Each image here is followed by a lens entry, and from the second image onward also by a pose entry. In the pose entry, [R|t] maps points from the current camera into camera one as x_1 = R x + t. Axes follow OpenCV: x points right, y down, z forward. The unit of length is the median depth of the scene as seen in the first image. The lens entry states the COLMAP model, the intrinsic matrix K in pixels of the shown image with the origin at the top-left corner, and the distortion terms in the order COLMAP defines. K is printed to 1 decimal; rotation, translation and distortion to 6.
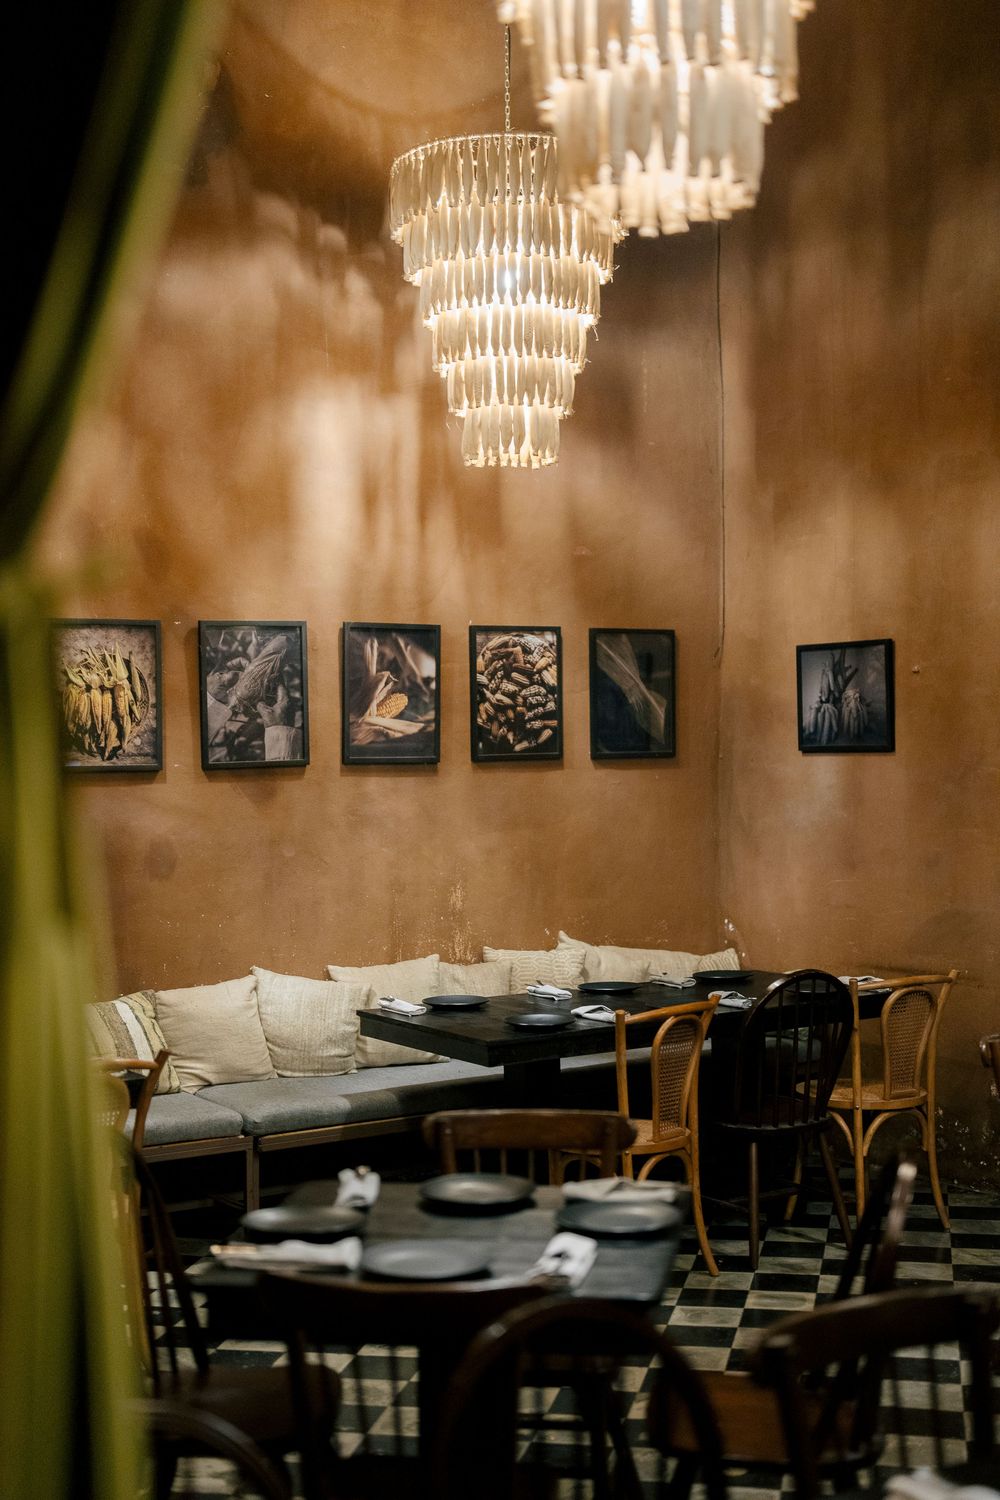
lens RADIAL K [[2157.6, 0, 500.0], [0, 2157.6, 750.0], [0, 0, 1]] dist [-0.193031, 1.369870]
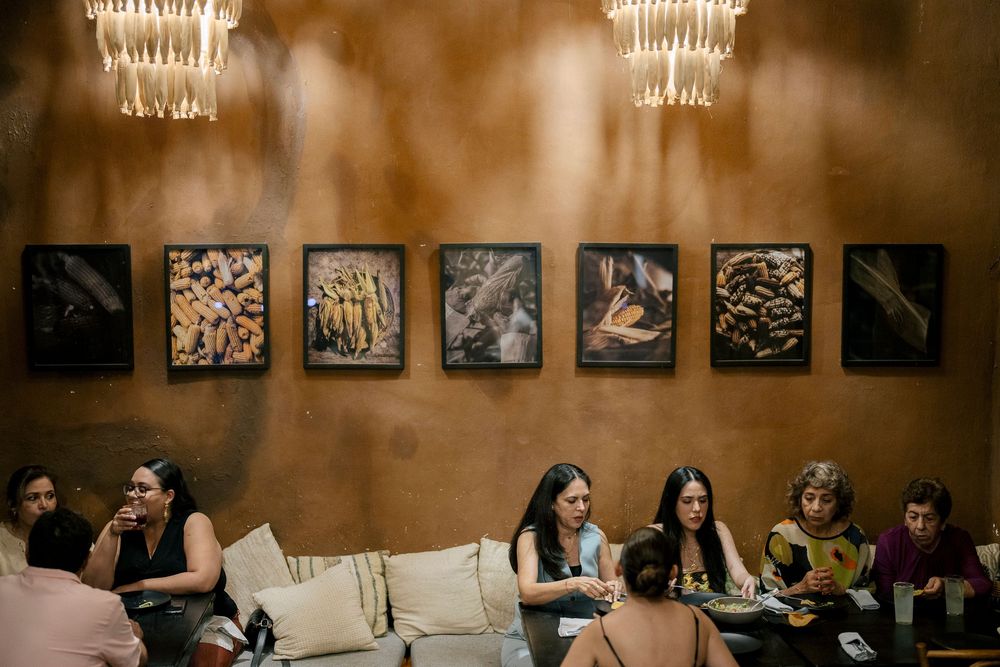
lens RADIAL K [[1438.4, 0, 500.0], [0, 1438.4, 333.5], [0, 0, 1]] dist [-0.193031, 1.369870]
pose [[0.843420, 0.055793, -0.534350, 0.299186], [-0.014999, 0.996651, 0.080387, -0.071549], [0.537045, -0.059785, 0.841432, 0.333123]]
